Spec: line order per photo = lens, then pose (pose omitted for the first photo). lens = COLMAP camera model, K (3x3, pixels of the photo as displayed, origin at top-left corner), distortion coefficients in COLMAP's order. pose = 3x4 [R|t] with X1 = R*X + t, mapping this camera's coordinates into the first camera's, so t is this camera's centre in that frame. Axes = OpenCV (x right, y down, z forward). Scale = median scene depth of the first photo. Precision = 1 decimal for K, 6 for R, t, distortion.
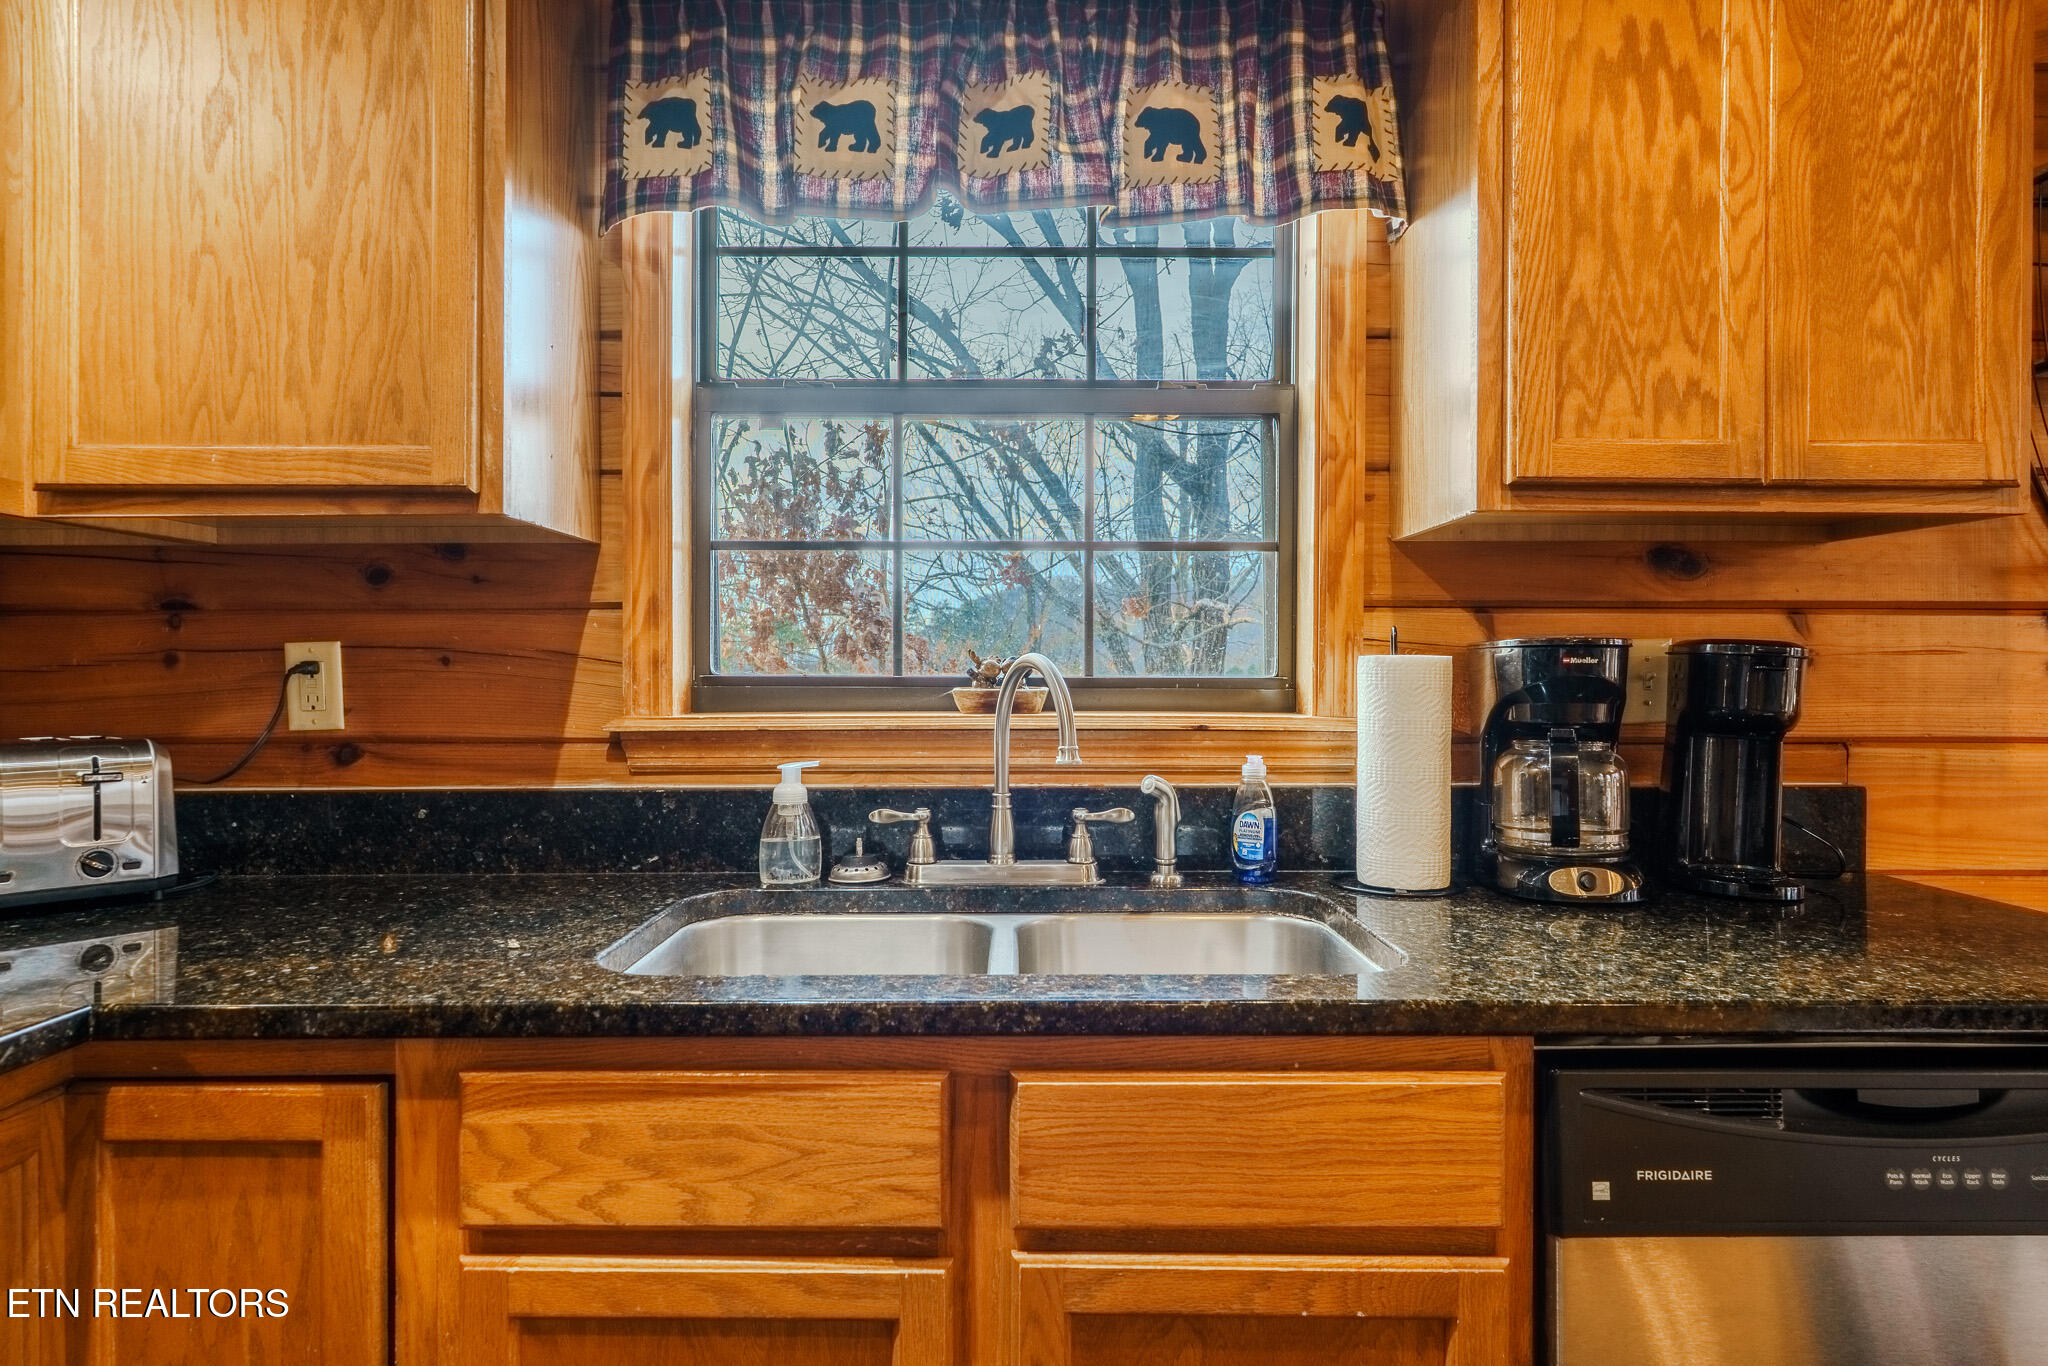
lens RADIAL K [[1148.4, 0, 1008.8], [0, 1148.4, 675.7], [0, 0, 1]] dist [-0.003998, -0.002376]
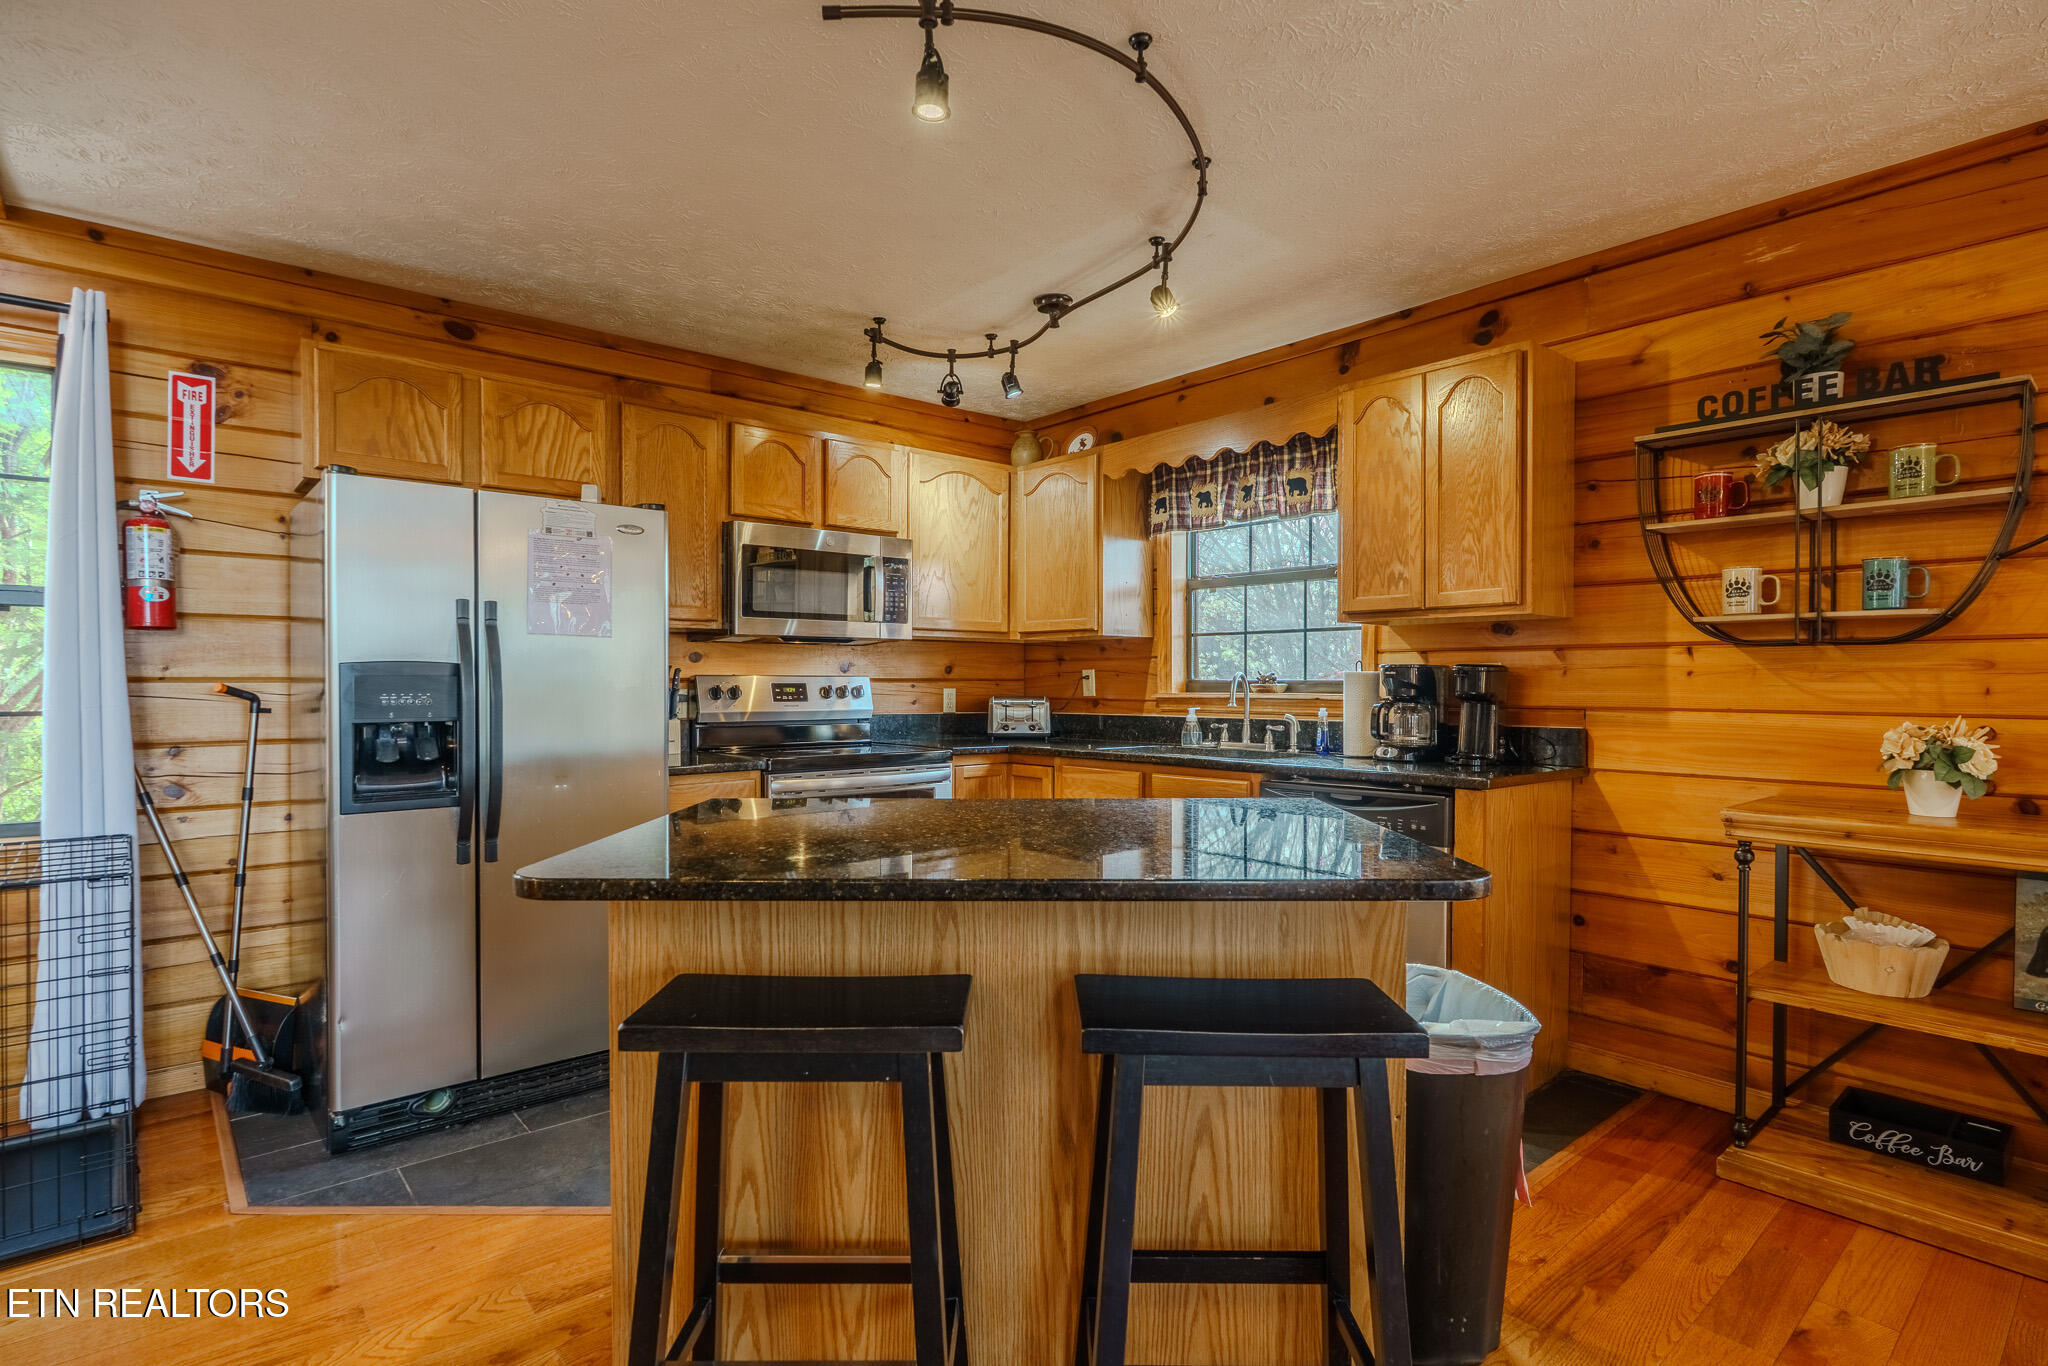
lens RADIAL K [[1017.1, 0, 1053.3], [0, 1017.1, 694.4], [0, 0, 1]] dist [-0.003373, 0.001697]
pose [[0.675014, 0.008498, -0.737756, 1.590921], [-0.004227, 0.999962, 0.007650, 0.021107], [0.737793, -0.002045, 0.675024, -1.127574]]
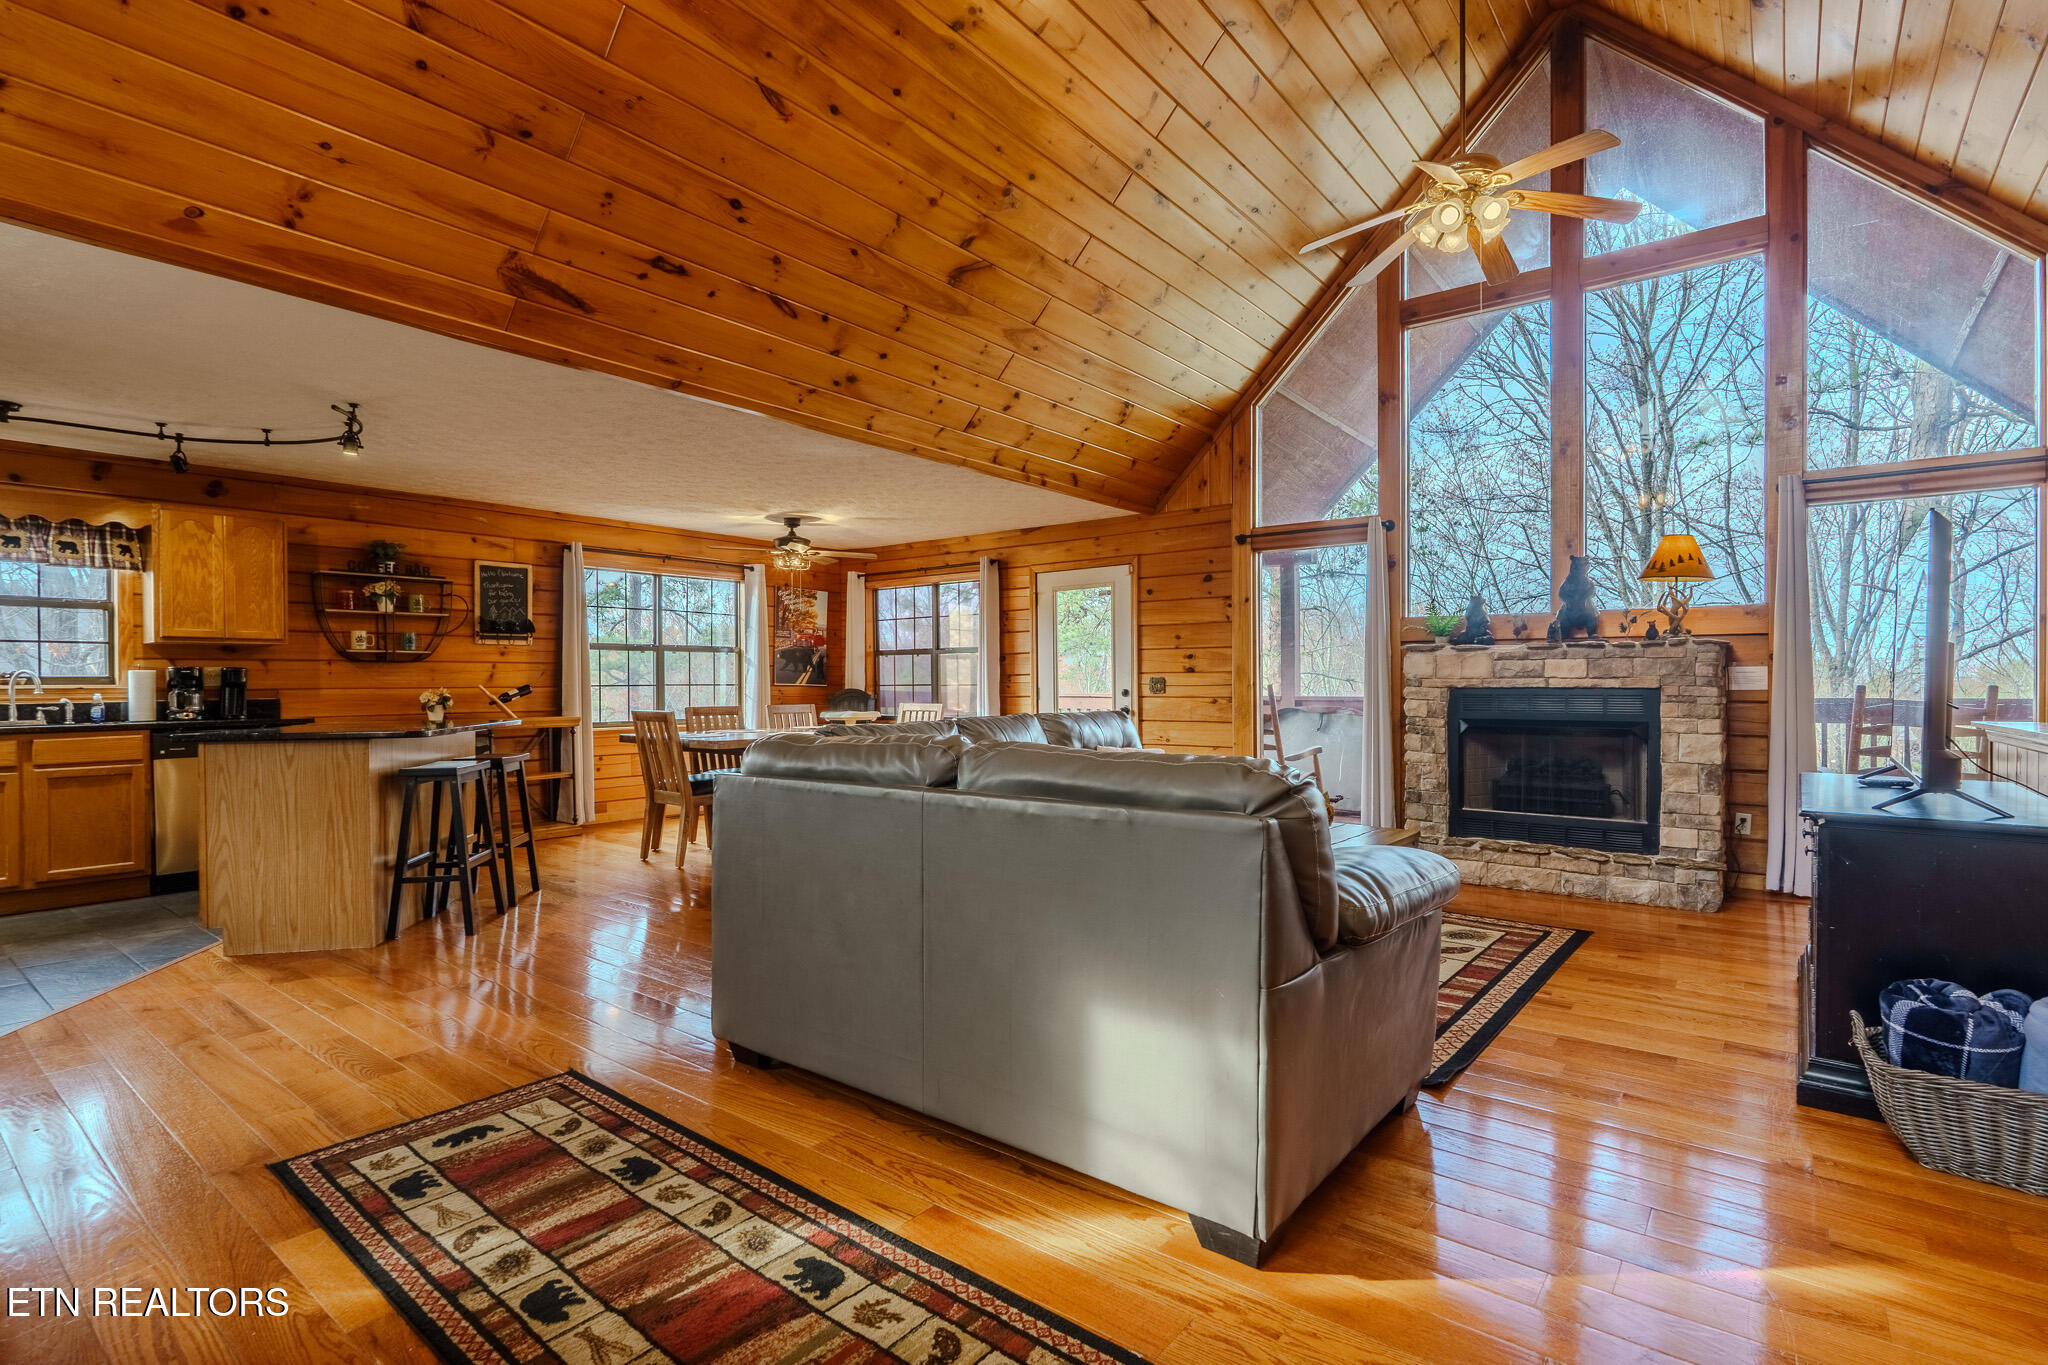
lens RADIAL K [[945.5, 0, 1019.5], [0, 945.5, 686.2], [0, 0, 1]] dist [-0.003860, 0.001027]
pose [[0.603003, -0.011647, 0.797654, -0.522145], [0.015904, 0.999870, 0.002577, 0.087578], [-0.797580, 0.011132, 0.603110, -3.905595]]
